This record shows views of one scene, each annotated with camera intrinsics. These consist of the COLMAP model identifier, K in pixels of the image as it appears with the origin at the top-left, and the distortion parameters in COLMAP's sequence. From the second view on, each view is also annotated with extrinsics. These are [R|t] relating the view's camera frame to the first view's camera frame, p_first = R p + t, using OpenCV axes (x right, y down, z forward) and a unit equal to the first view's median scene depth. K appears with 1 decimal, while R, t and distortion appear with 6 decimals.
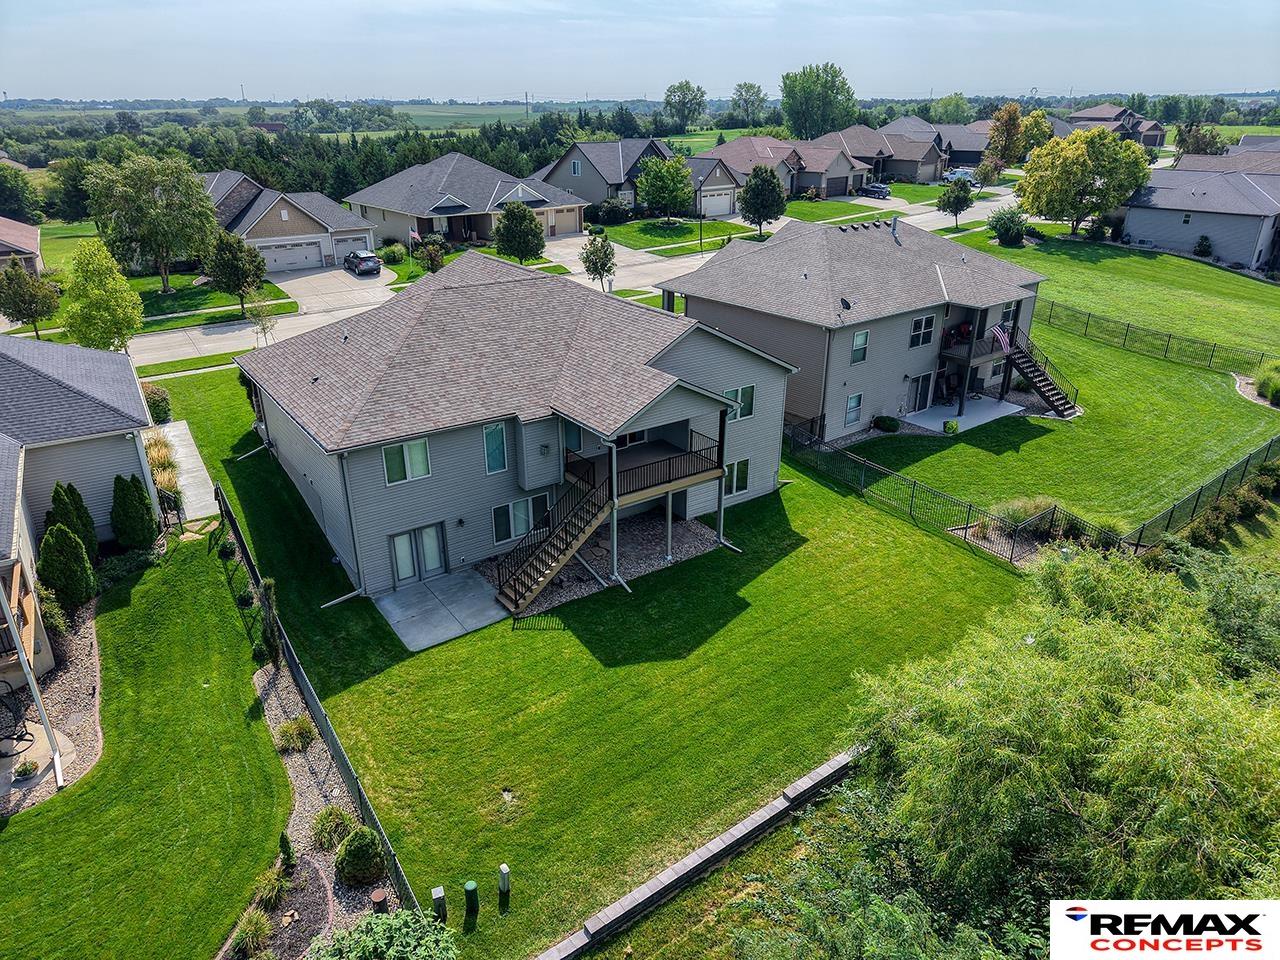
lens RADIAL K [[857.5, 0, 651.3], [0, 857.5, 480.6], [0, 0, 1]] dist [0.029157, -0.031990]
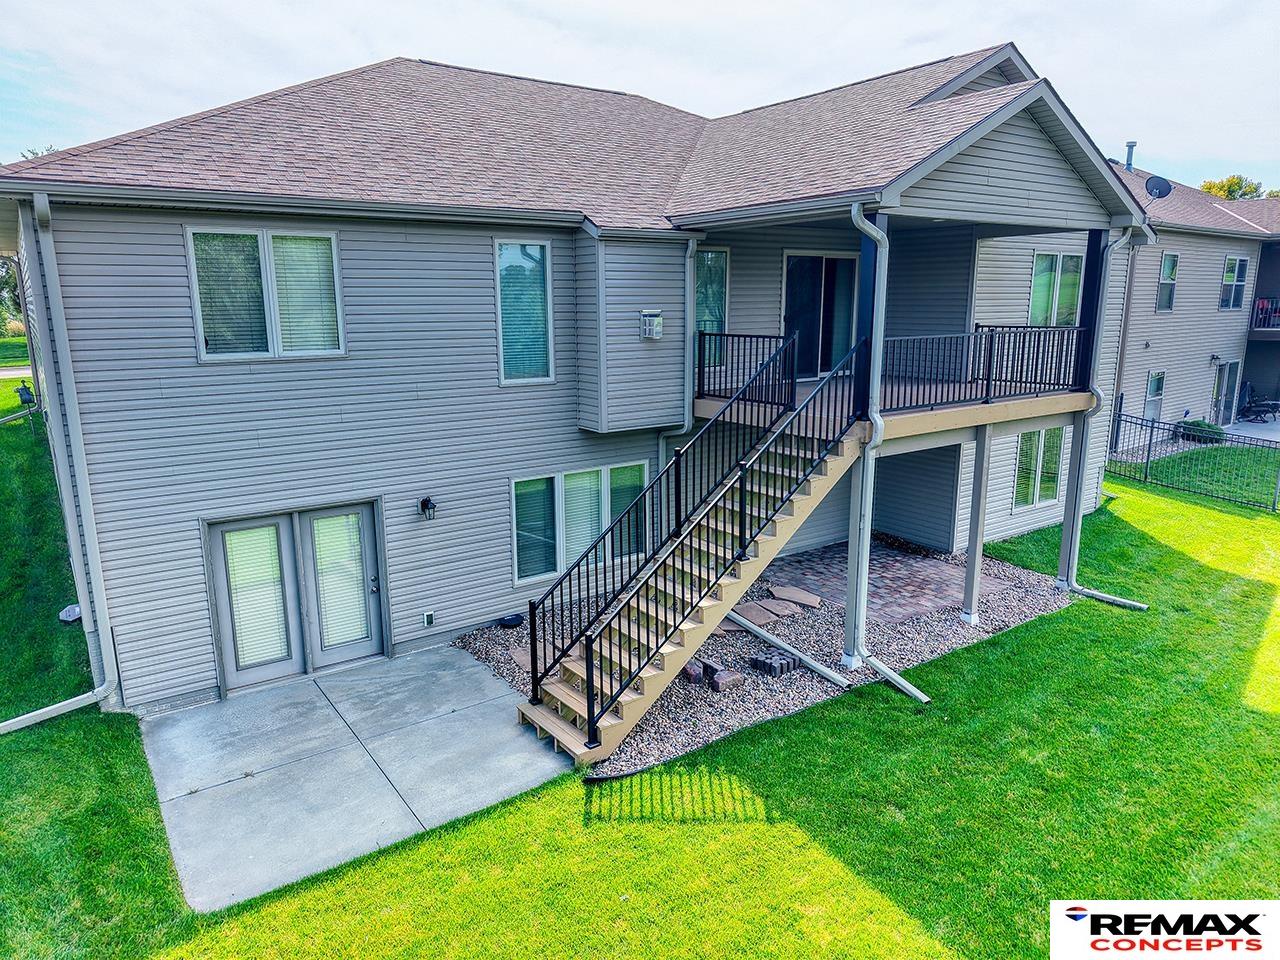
lens RADIAL K [[857.5, 0, 630.5], [0, 857.5, 478.1], [0, 0, 1]] dist [0.029157, -0.031990]
pose [[0.999821, -0.007907, -0.017183, -0.133604], [0.004211, 0.978686, -0.205319, 0.115334], [0.018441, 0.205210, 0.978544, 0.664992]]
